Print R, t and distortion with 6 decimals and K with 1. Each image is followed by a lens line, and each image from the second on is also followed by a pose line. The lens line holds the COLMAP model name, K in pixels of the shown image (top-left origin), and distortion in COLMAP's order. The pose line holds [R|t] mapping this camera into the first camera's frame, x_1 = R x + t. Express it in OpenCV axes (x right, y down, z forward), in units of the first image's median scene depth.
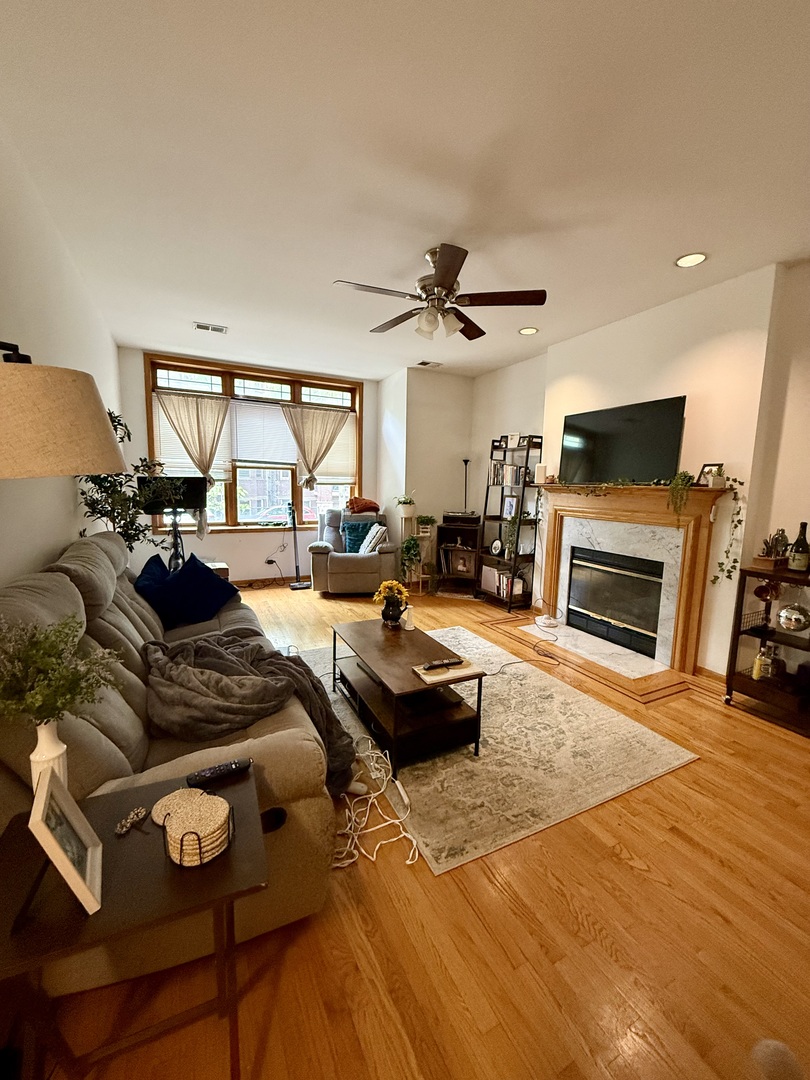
lens RADIAL K [[430.6, 0, 404.0], [0, 430.6, 537.1], [0, 0, 1]] dist [0.002730, 0.000181]
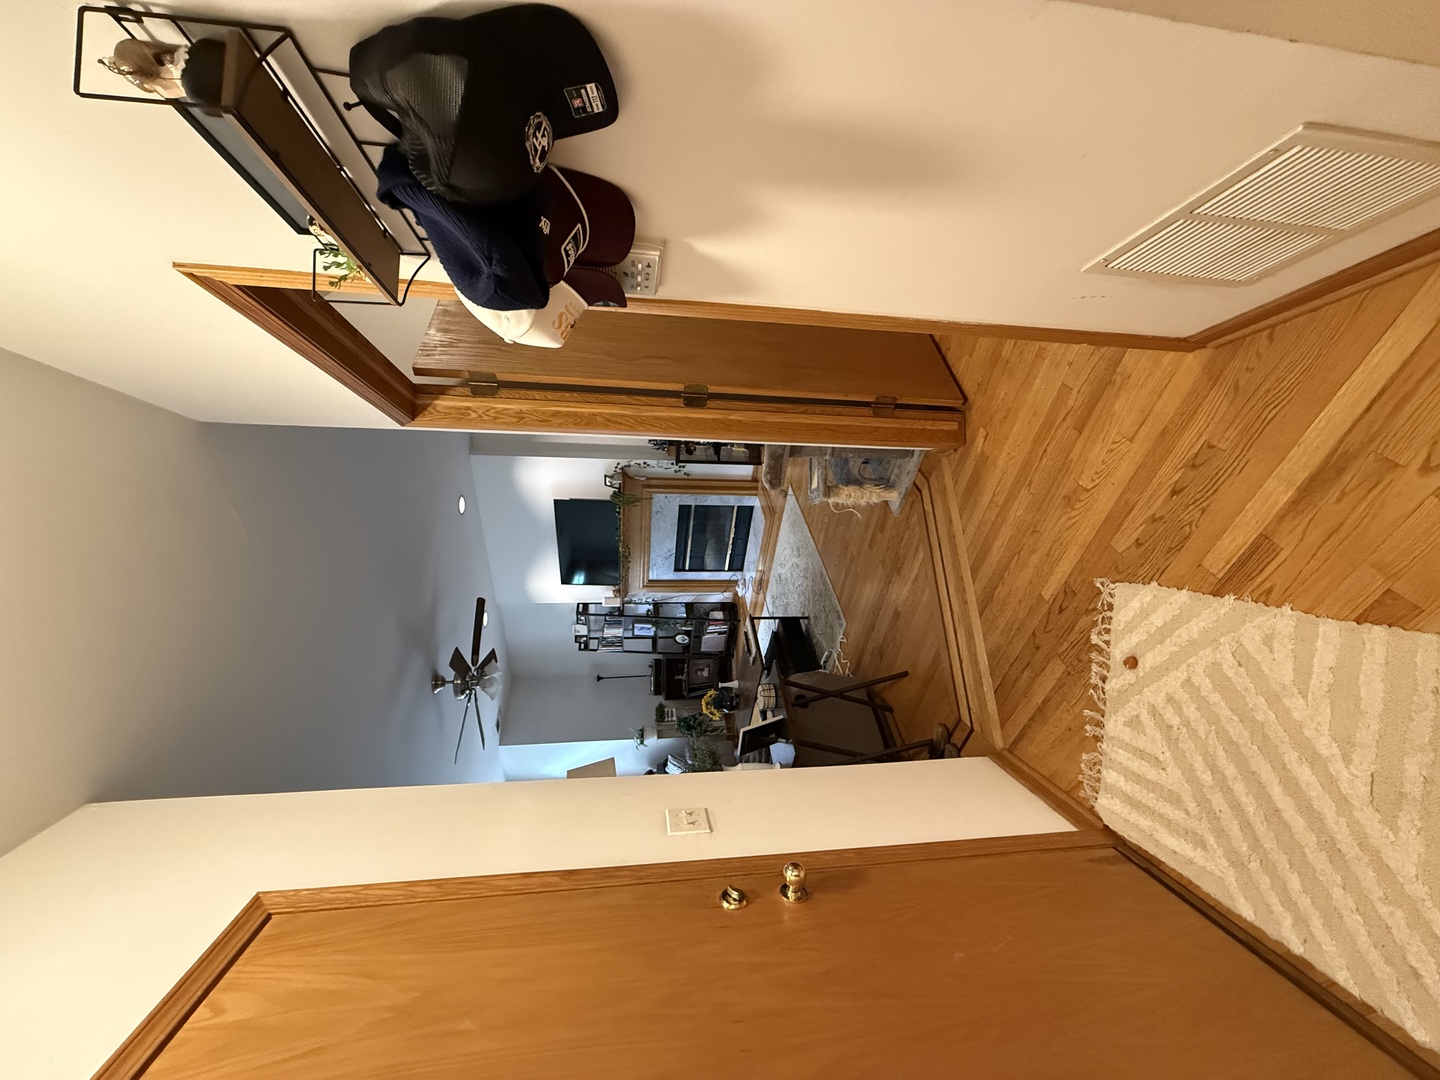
lens RADIAL K [[574.2, 0, 718.2], [0, 574.2, 542.2], [0, 0, 1]] dist [0.002730, 0.000181]
pose [[-0.082111, -0.903034, 0.421649, -0.187084], [0.996392, -0.065275, 0.054238, 0.055921], [-0.021456, 0.424581, 0.905136, -0.405311]]
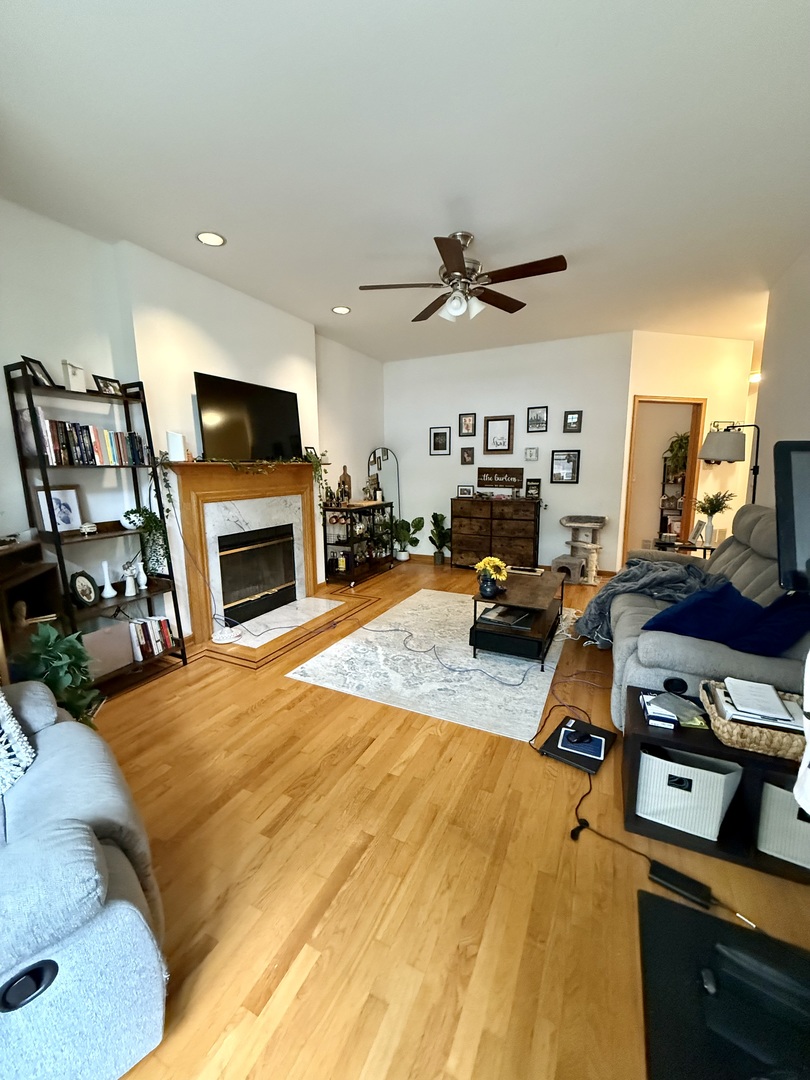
lens RADIAL K [[430.6, 0, 404.0], [0, 430.6, 537.1], [0, 0, 1]] dist [0.002730, 0.000181]
pose [[-0.604594, -0.143544, 0.783493, -0.440587], [0.096930, 0.963059, 0.251240, -0.140463], [-0.790614, 0.227842, -0.568346, 1.090907]]
